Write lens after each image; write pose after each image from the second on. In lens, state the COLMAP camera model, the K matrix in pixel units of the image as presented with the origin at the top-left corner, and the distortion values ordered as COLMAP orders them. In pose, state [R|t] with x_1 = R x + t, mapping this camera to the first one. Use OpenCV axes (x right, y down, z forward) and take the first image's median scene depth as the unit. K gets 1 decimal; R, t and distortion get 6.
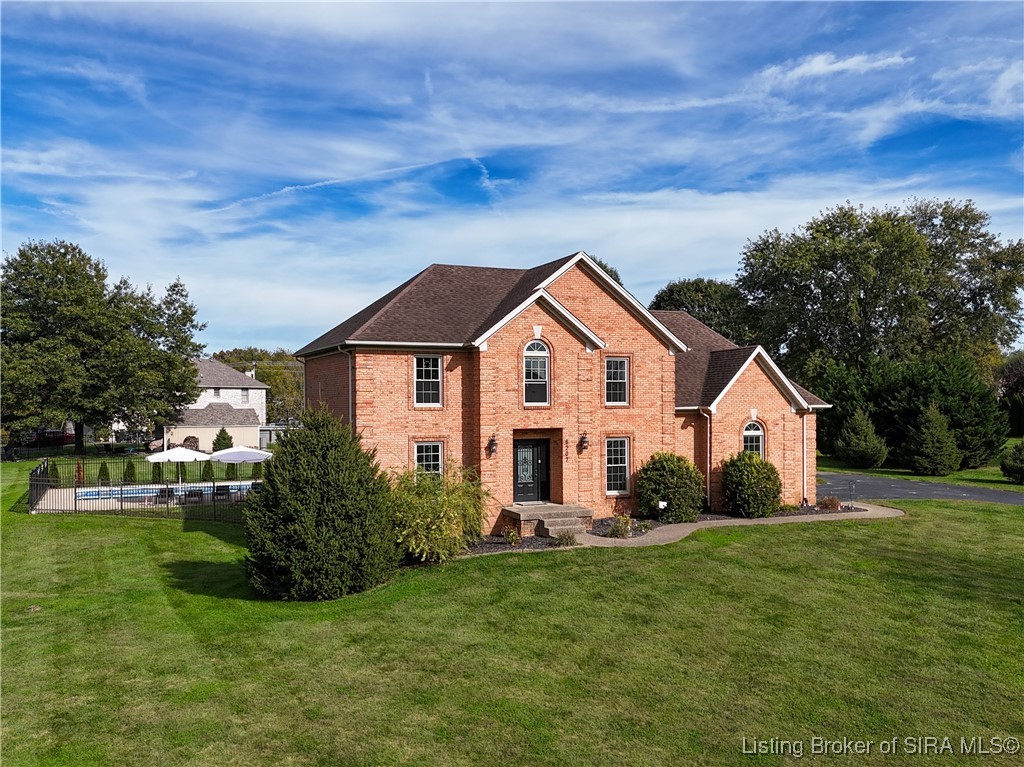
lens RADIAL K [[921.0, 0, 512.0], [0, 921.0, 383.5], [0, 0, 1]] dist [0.047169, -0.003091]
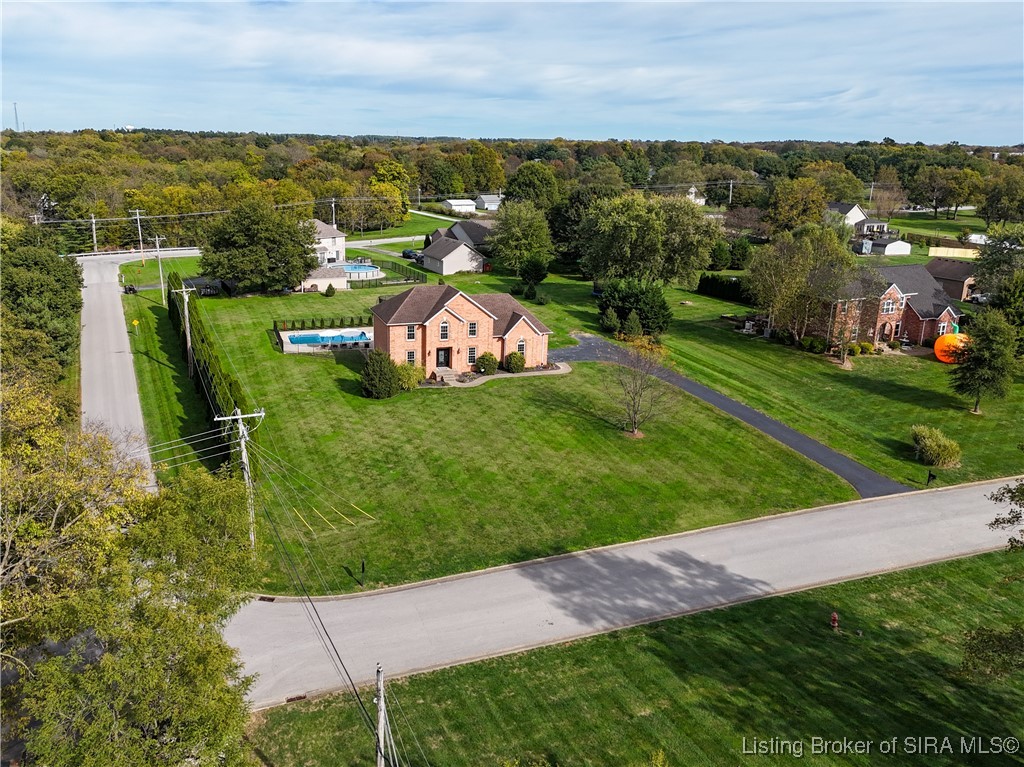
lens RADIAL K [[819.0, 0, 486.8], [0, 819.0, 387.9], [0, 0, 1]] dist [0.042461, -0.001621]
pose [[0.996686, 0.051611, -0.062881, 0.367898], [-0.029432, 0.949388, 0.312725, -0.727157], [0.075838, -0.309838, 0.947760, -1.795582]]
